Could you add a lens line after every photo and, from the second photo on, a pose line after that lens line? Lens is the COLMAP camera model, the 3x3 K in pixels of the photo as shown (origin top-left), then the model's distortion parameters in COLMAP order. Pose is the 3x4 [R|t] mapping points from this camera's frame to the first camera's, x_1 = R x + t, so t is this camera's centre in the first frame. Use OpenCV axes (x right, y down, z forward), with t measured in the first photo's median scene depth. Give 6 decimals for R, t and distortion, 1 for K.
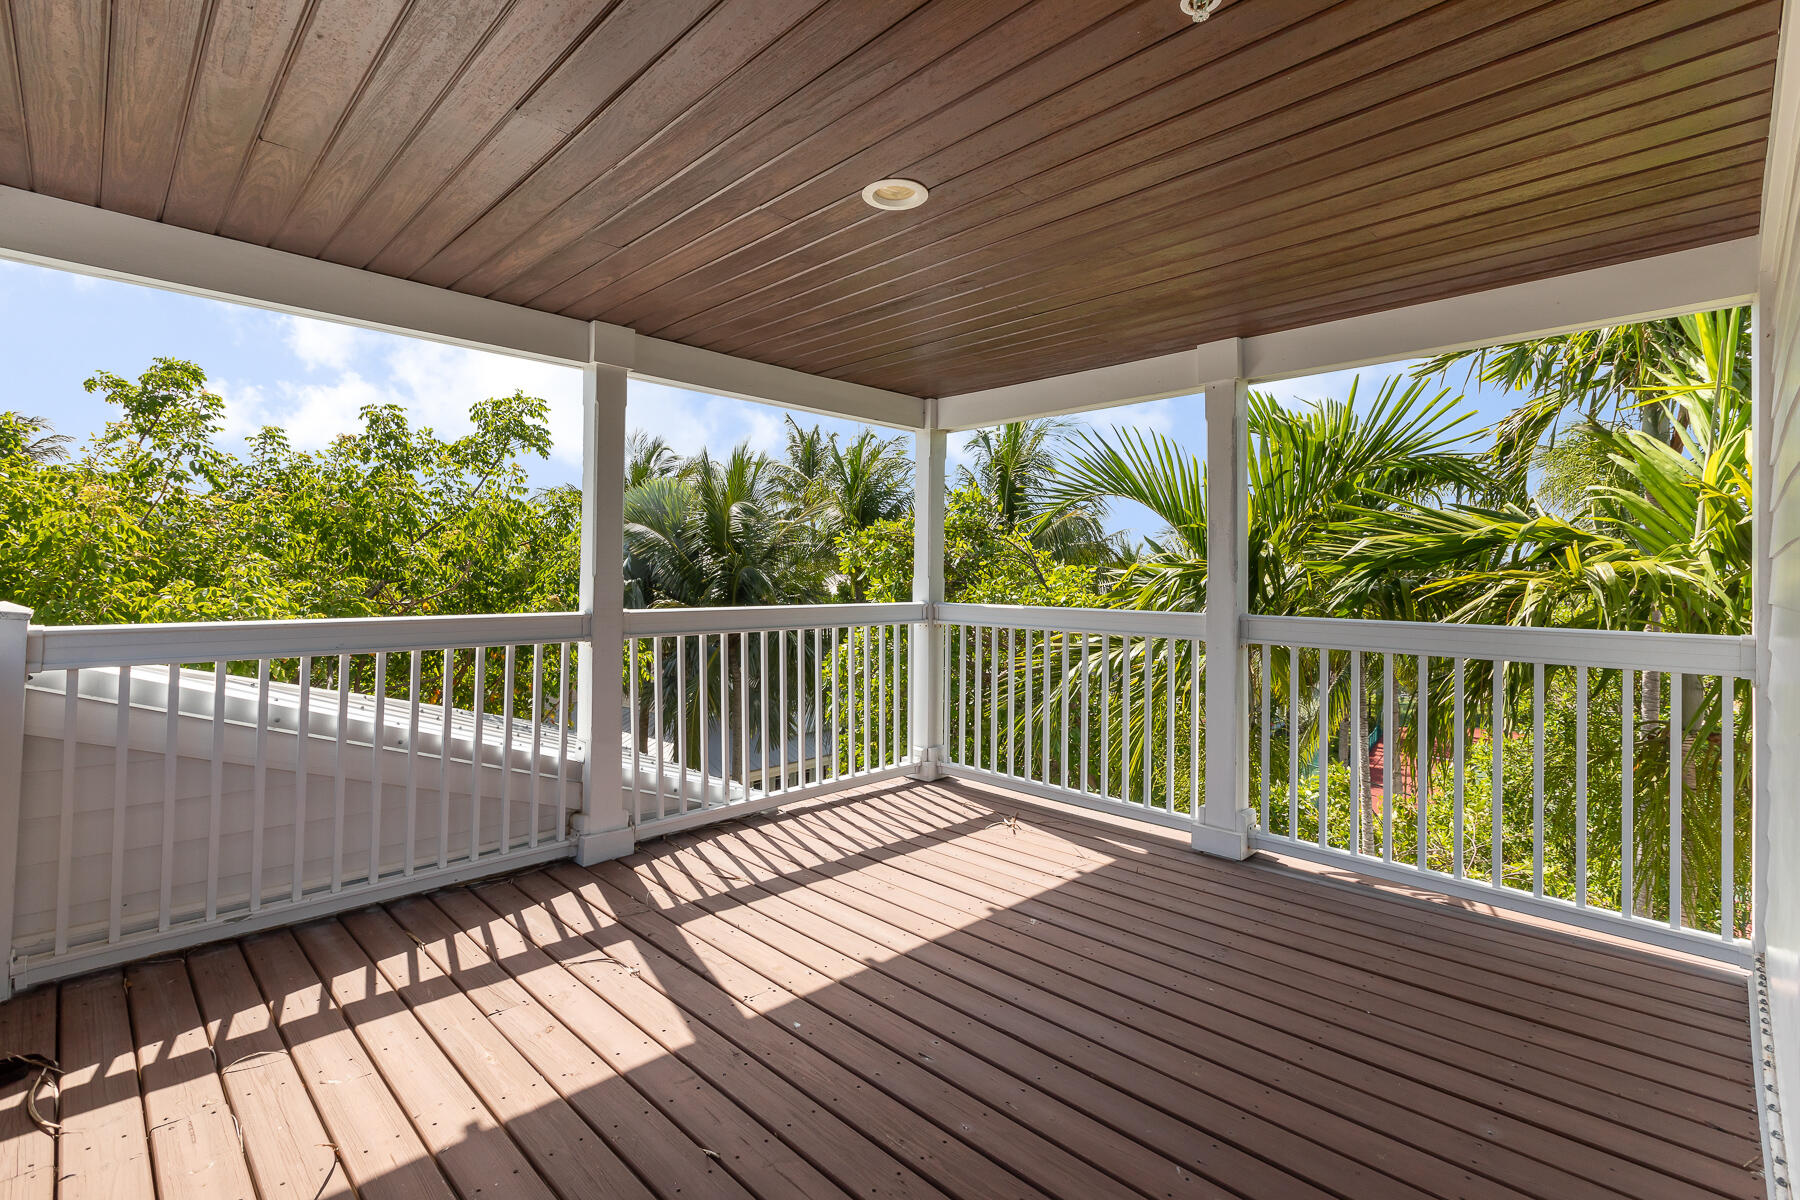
lens RADIAL K [[812.1, 0, 888.7], [0, 812.1, 585.8], [0, 0, 1]] dist [0.000078, 0.001240]
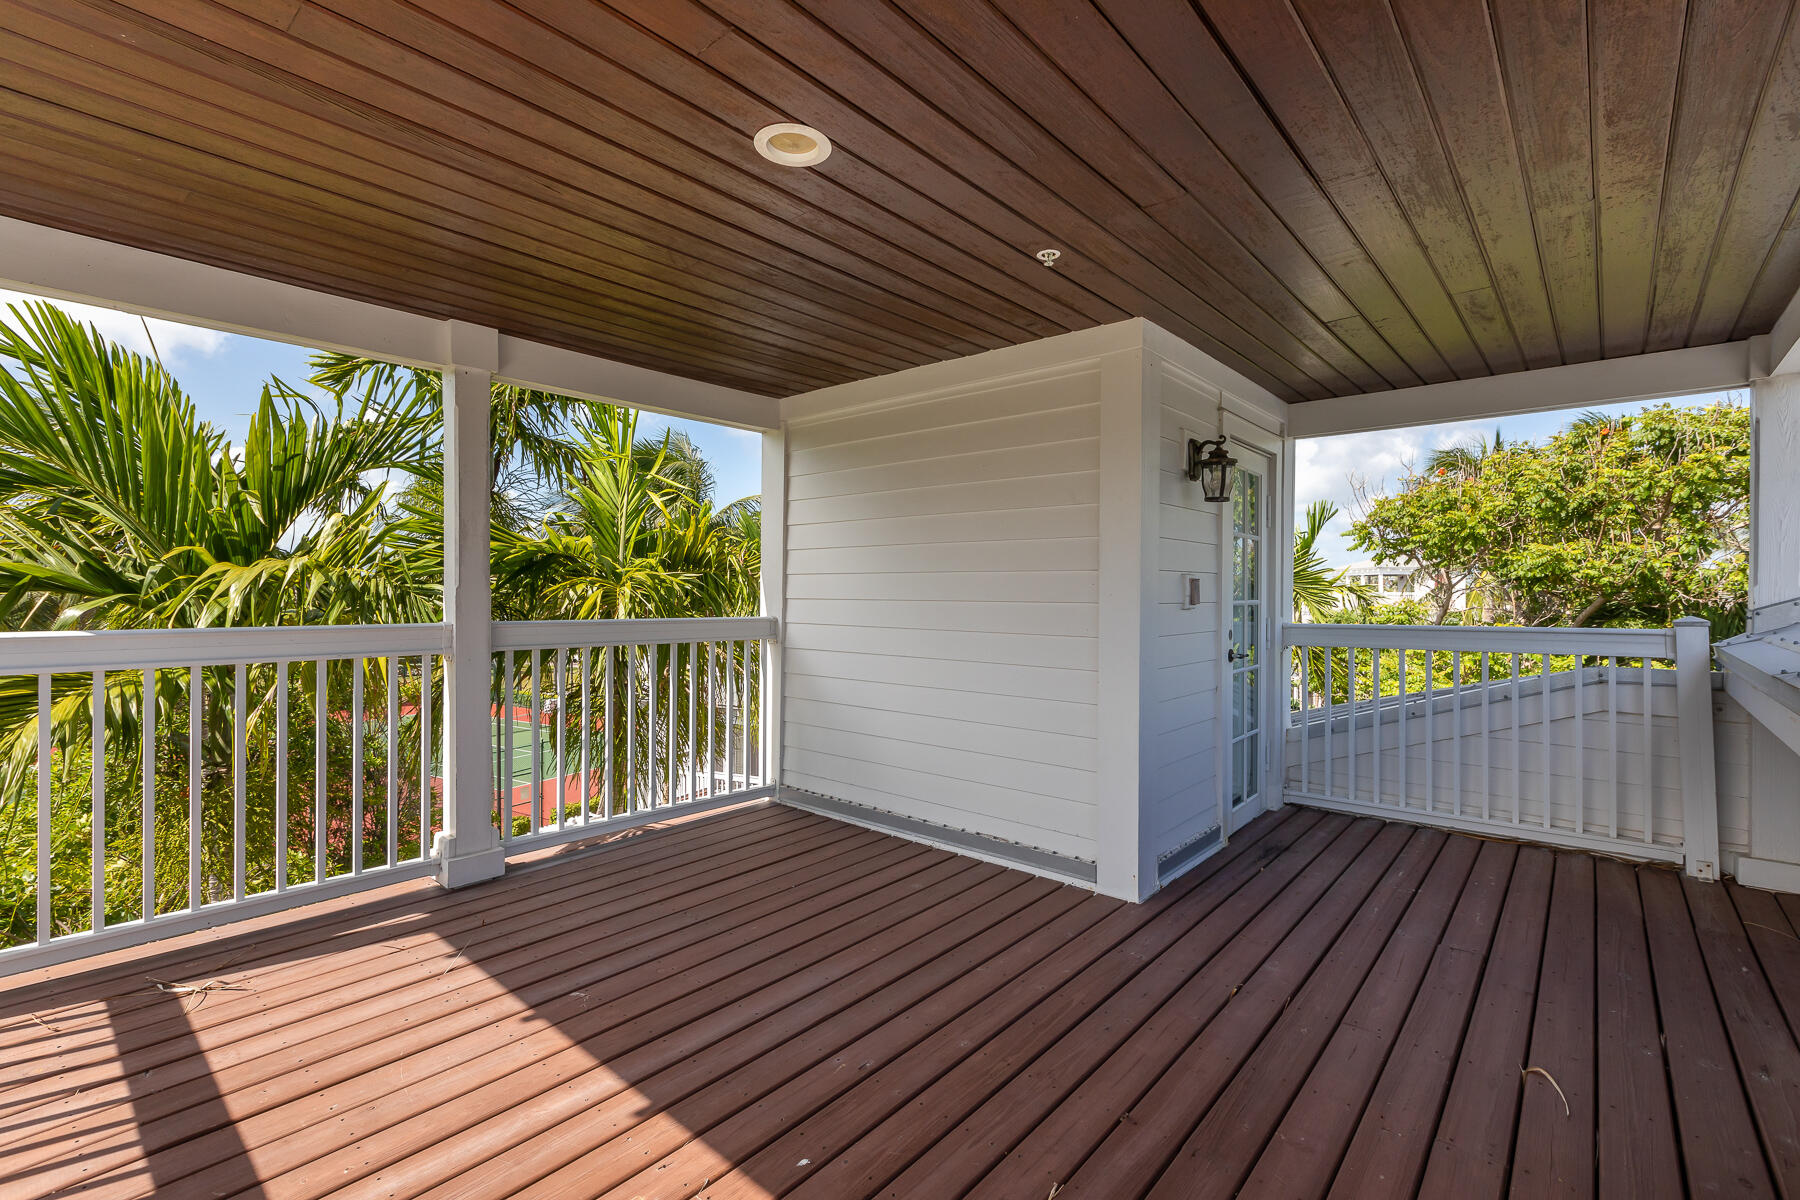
lens RADIAL K [[812.1, 0, 888.5], [0, 812.1, 591.2], [0, 0, 1]] dist [0.000078, 0.001240]
pose [[-0.069253, -0.010253, 0.997546, -0.640543], [0.000576, 0.999947, 0.010317, -0.009215], [-0.997599, 0.001289, -0.069243, 0.702877]]
